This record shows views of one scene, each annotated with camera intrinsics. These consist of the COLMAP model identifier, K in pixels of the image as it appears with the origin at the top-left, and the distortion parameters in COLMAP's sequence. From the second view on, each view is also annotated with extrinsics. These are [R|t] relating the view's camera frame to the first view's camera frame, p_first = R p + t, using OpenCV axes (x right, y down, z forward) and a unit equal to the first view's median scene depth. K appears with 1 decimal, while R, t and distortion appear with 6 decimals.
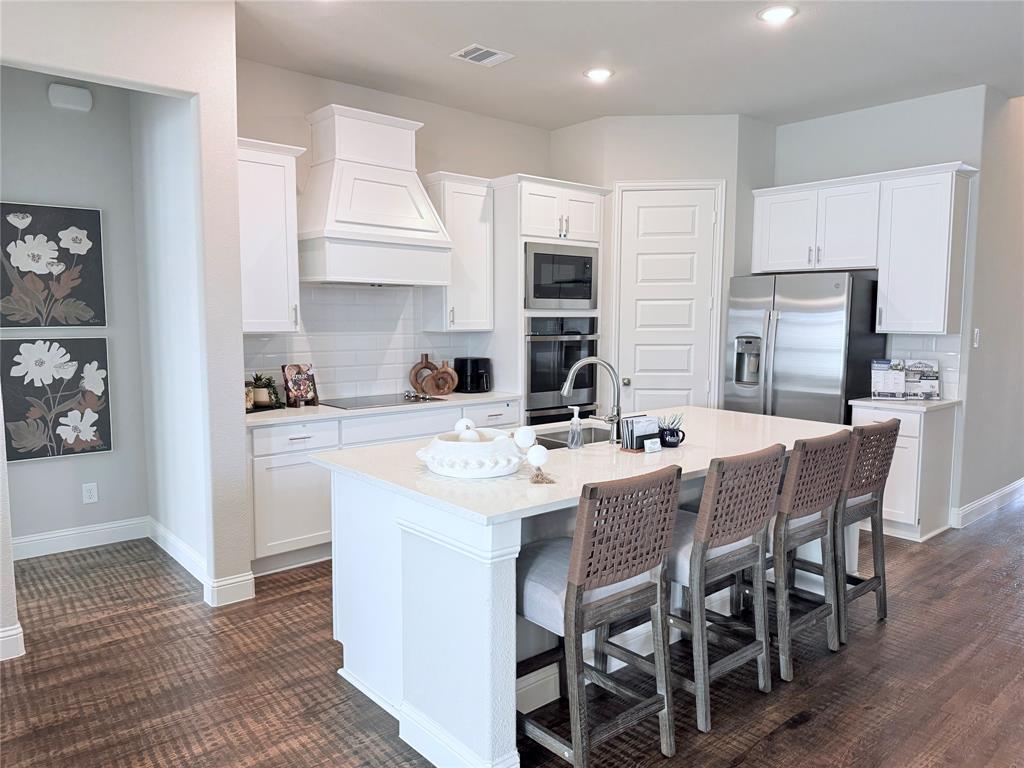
lens RADIAL K [[730.3, 0, 517.5], [0, 730.3, 388.3], [0, 0, 1]] dist [0.031412, -0.052215]
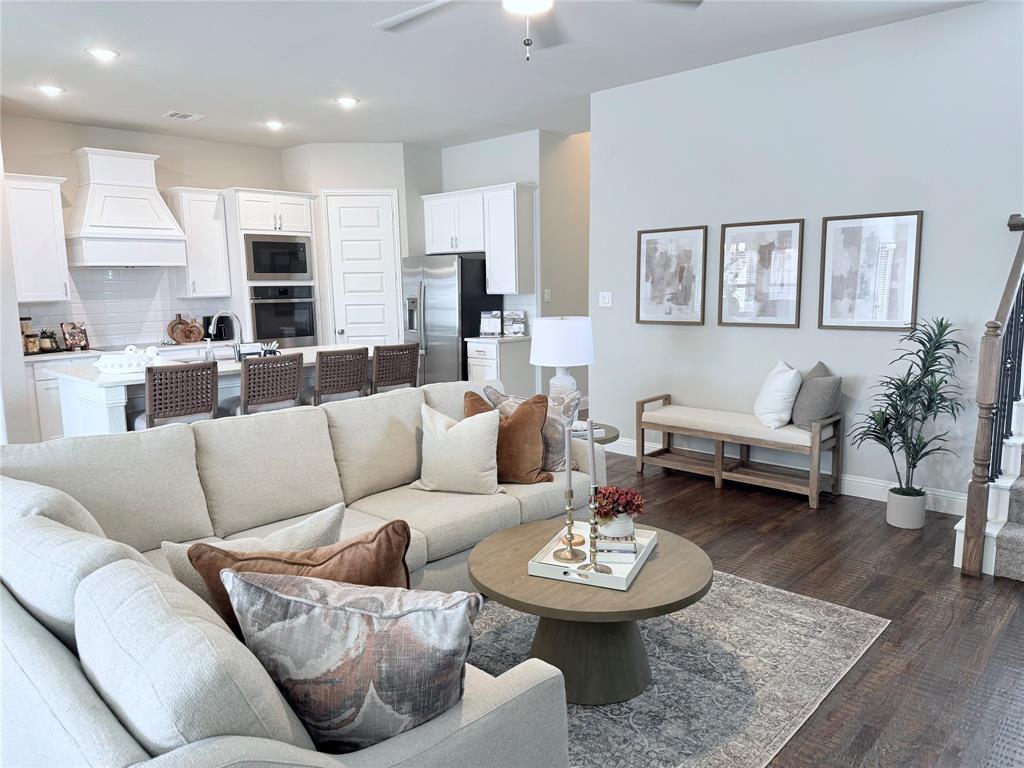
lens RADIAL K [[730.3, 0, 515.7], [0, 730.3, 386.1], [0, 0, 1]] dist [0.031412, -0.052215]
pose [[0.992650, -0.033725, 0.116224, 0.372979], [0.028137, 0.998383, 0.049391, 0.043334], [-0.117702, -0.045758, 0.991994, -0.526396]]
